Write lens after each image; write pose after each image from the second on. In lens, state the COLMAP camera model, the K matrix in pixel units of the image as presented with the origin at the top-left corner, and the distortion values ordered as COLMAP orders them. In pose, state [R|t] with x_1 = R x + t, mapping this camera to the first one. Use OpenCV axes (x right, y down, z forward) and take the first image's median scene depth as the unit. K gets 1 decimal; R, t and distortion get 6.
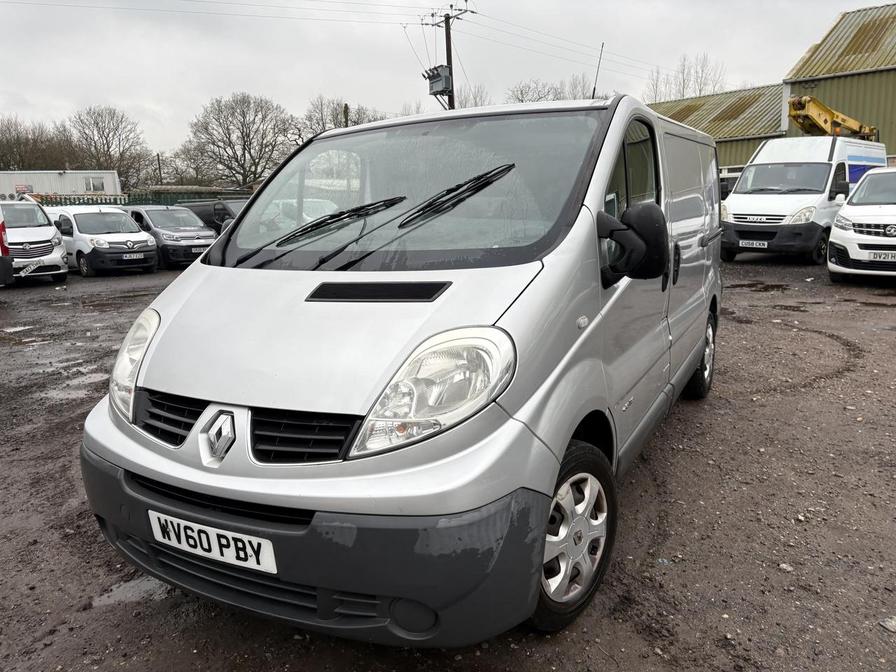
lens RADIAL K [[683.4, 0, 448.0], [0, 683.4, 336.0], [0, 0, 1]] dist [0.006711, -0.004142]
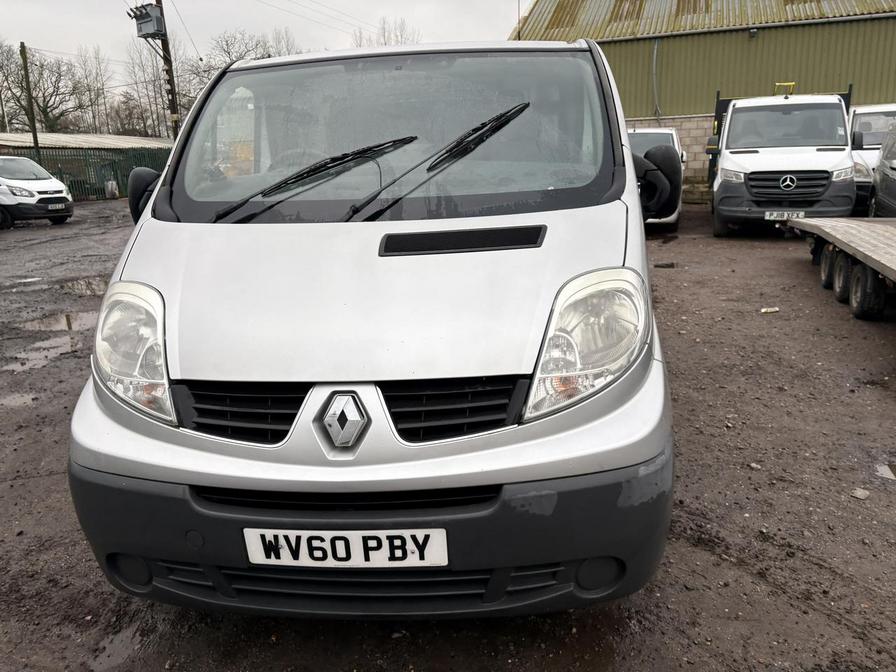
lens RADIAL K [[683.4, 0, 448.0], [0, 683.4, 336.0], [0, 0, 1]] dist [0.006711, -0.004142]
pose [[0.916364, -0.101496, 0.387266, -0.522022], [0.079600, 0.994208, 0.072211, -0.006381], [-0.392352, -0.035345, 0.919136, 0.192459]]
